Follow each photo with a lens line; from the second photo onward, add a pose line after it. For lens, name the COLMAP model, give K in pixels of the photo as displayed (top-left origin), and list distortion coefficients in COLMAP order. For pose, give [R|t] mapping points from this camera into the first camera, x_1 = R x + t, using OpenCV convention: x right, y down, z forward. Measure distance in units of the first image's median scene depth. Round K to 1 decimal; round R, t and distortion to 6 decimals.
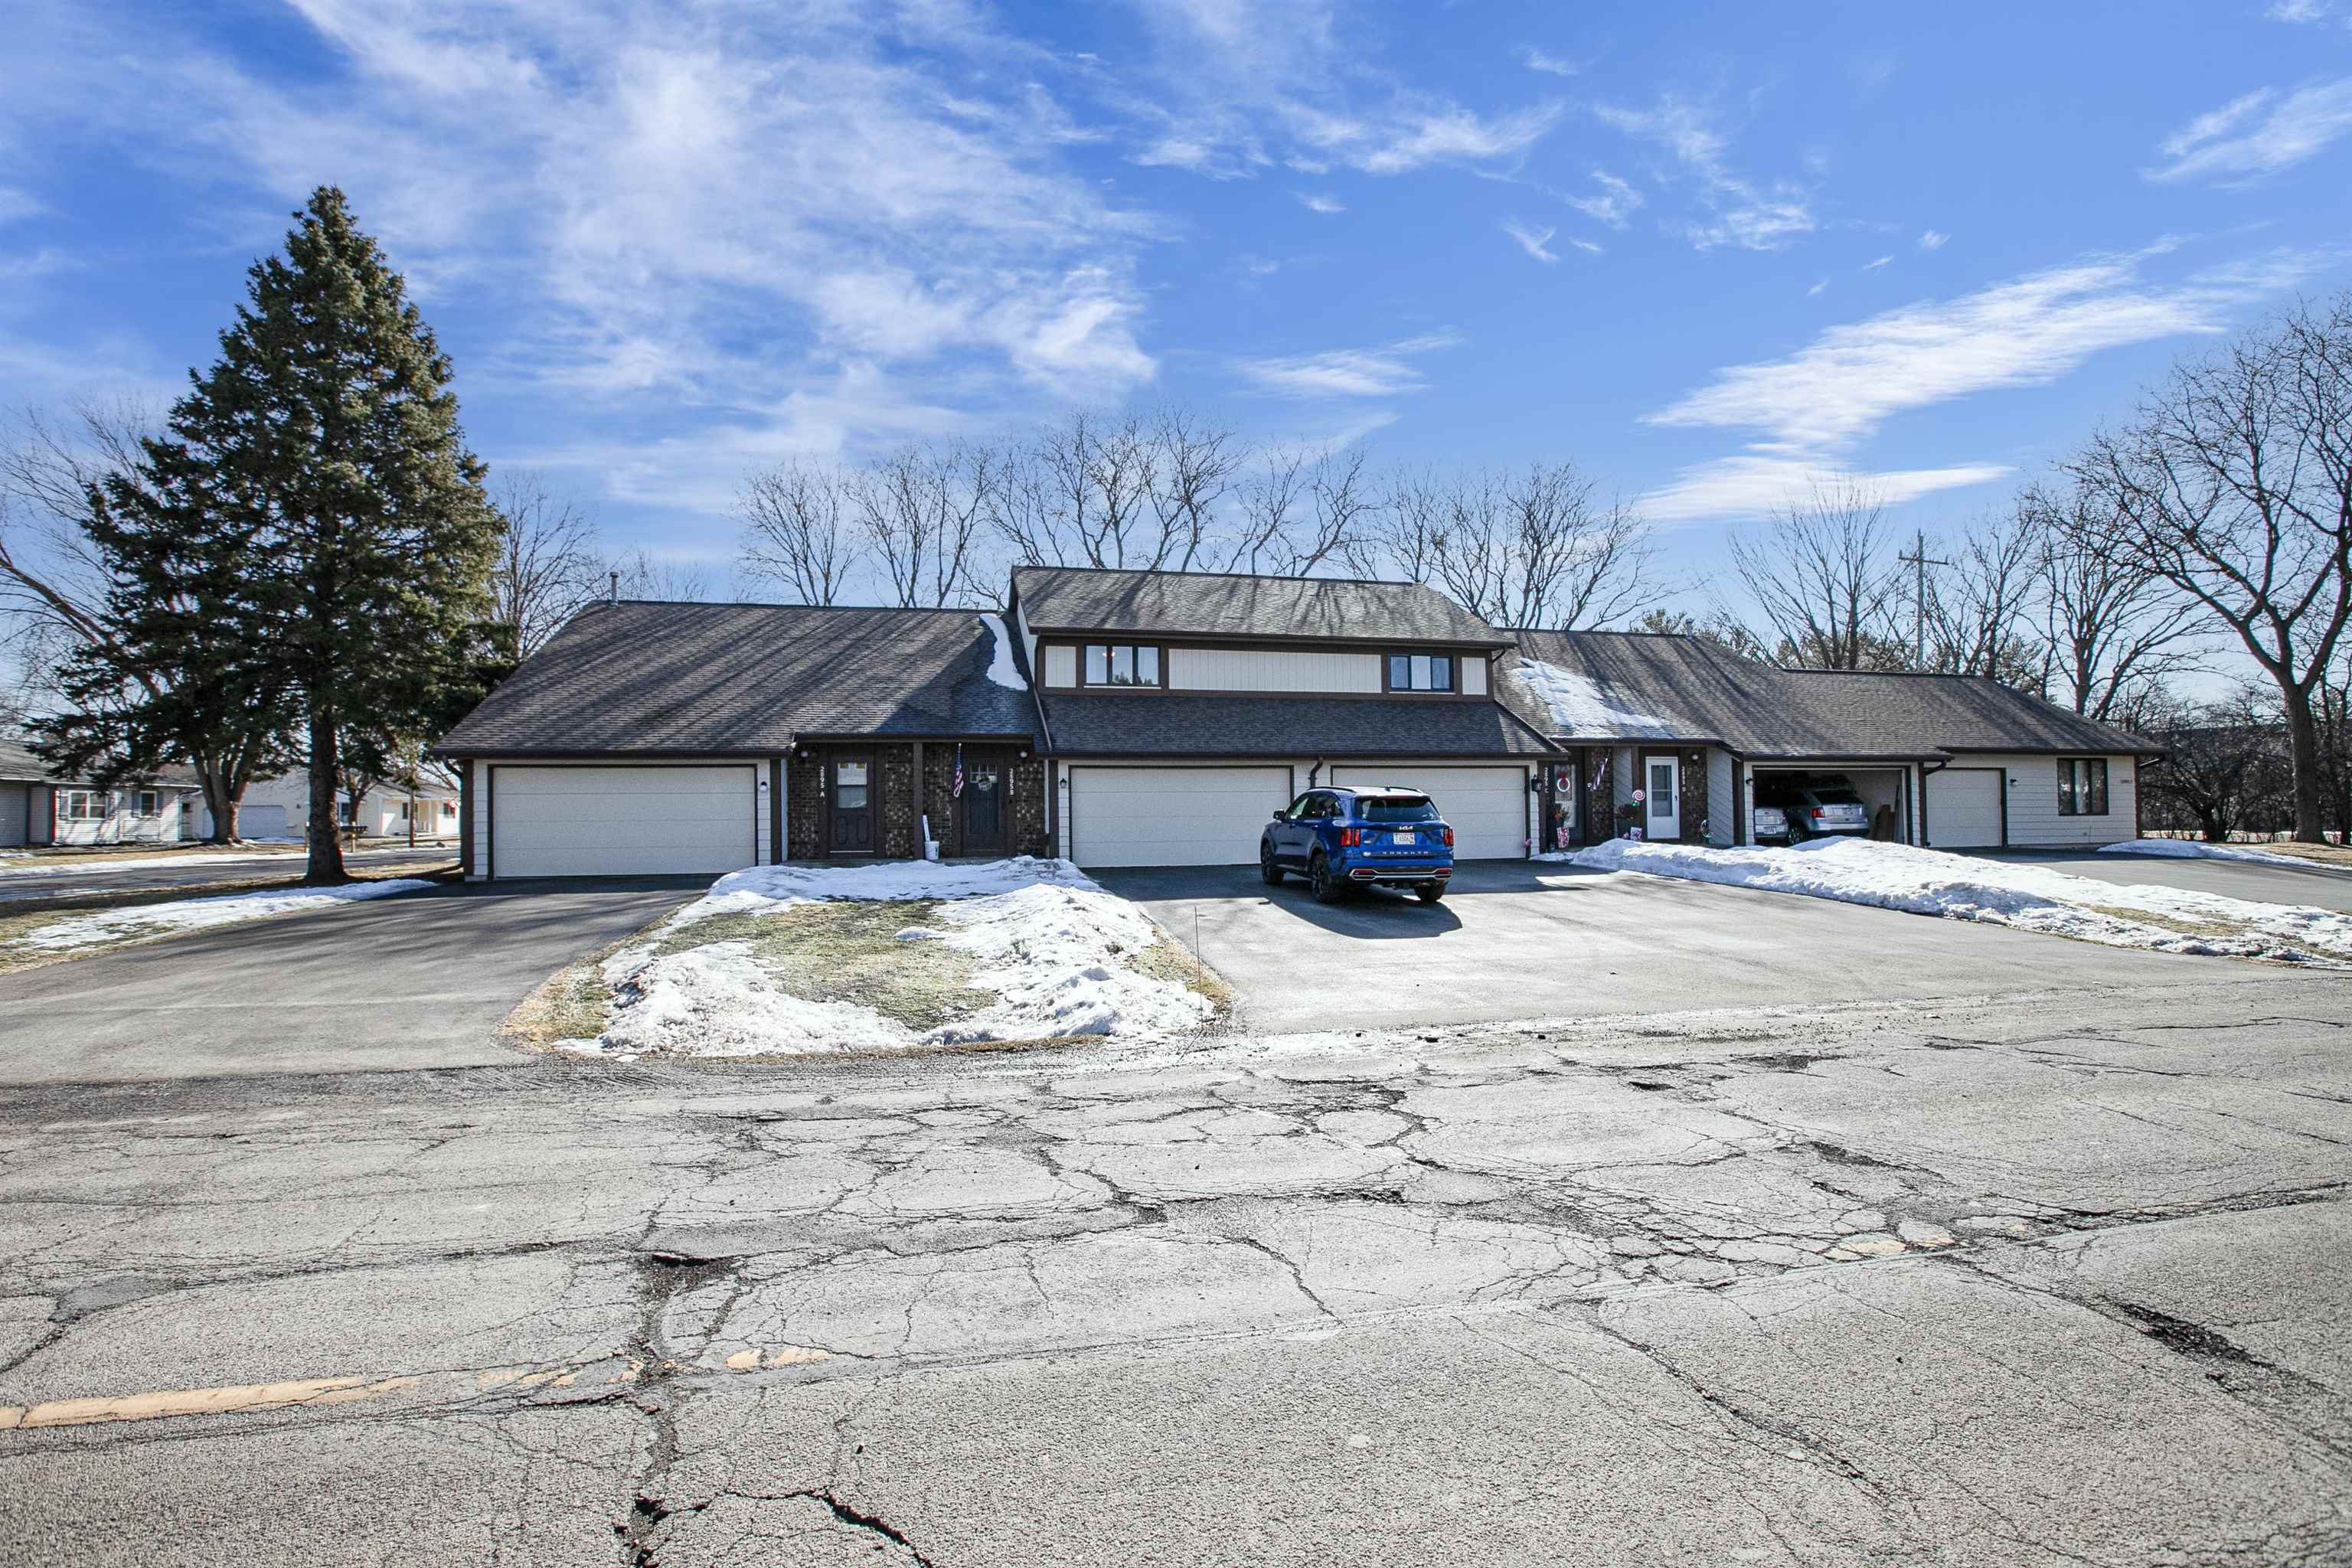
lens RADIAL K [[1096.1, 0, 1178.8], [0, 1096.1, 788.5], [0, 0, 1]] dist [-0.040526, 0.005789]
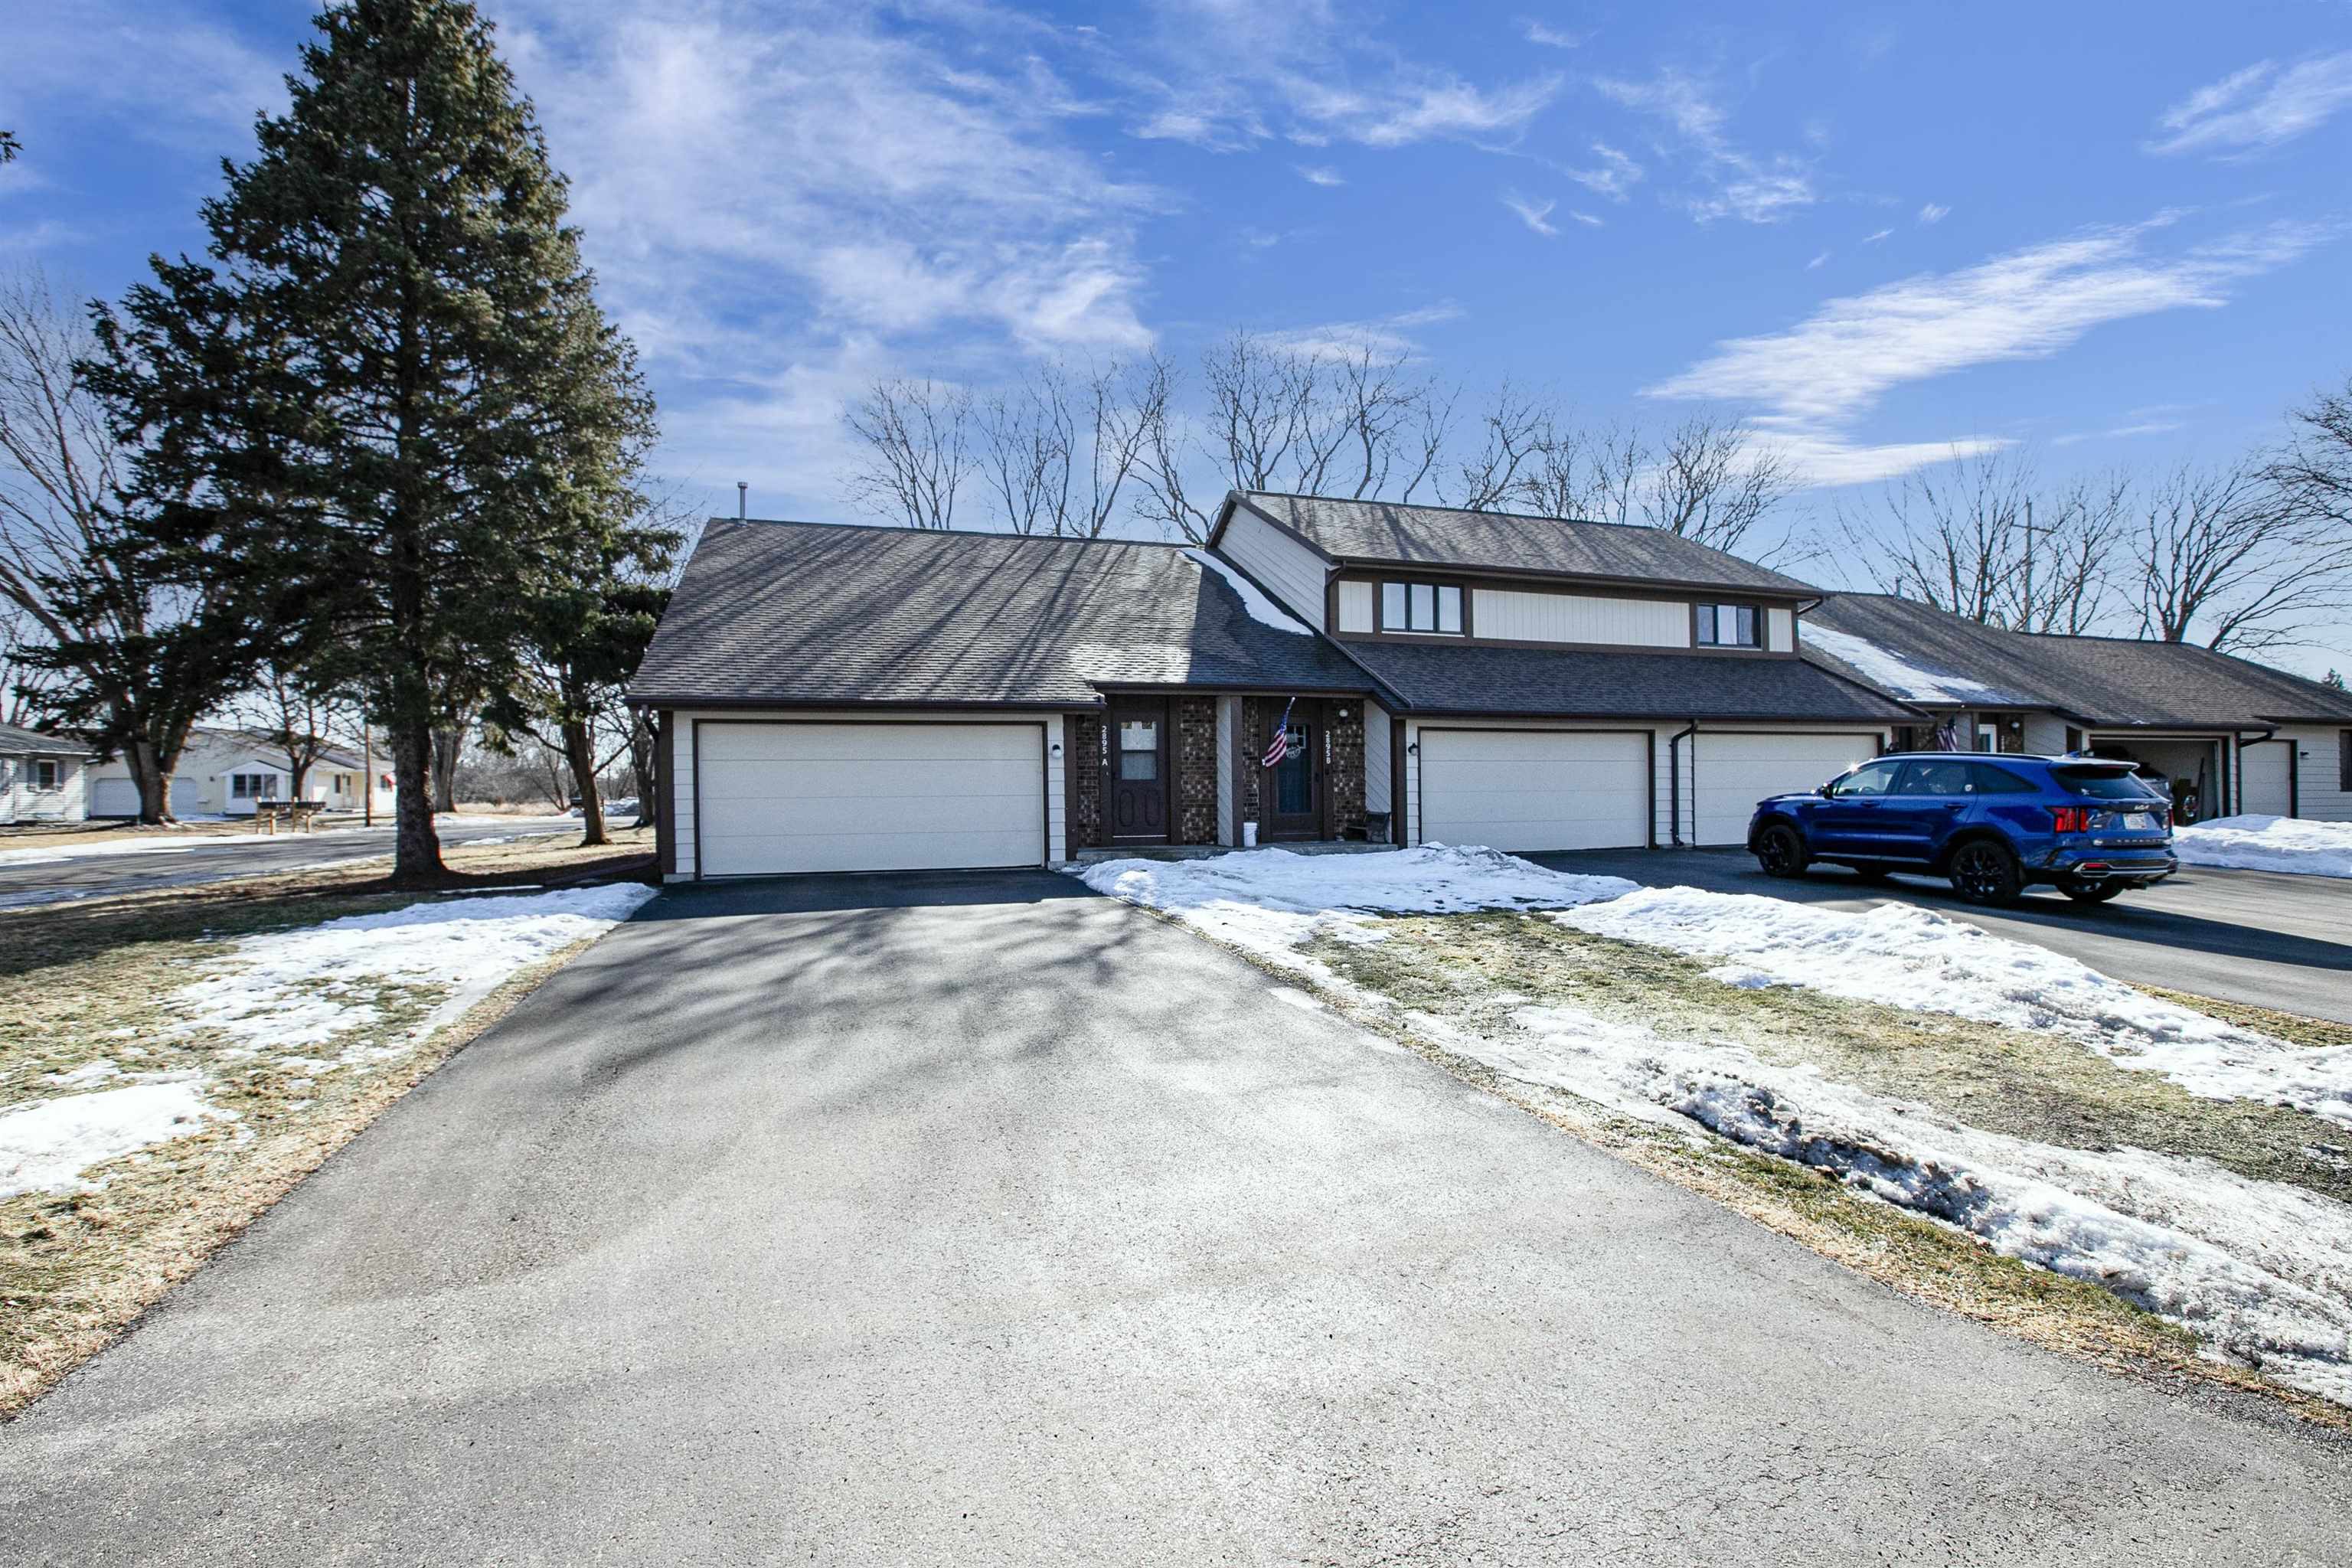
lens RADIAL K [[1096.1, 0, 1188.2], [0, 1096.1, 780.6], [0, 0, 1]] dist [-0.040526, 0.005789]
pose [[0.995725, 0.001447, 0.092357, -0.300573], [-0.003005, 0.999855, 0.016742, 0.004585], [-0.092320, -0.016948, 0.995585, 0.194478]]
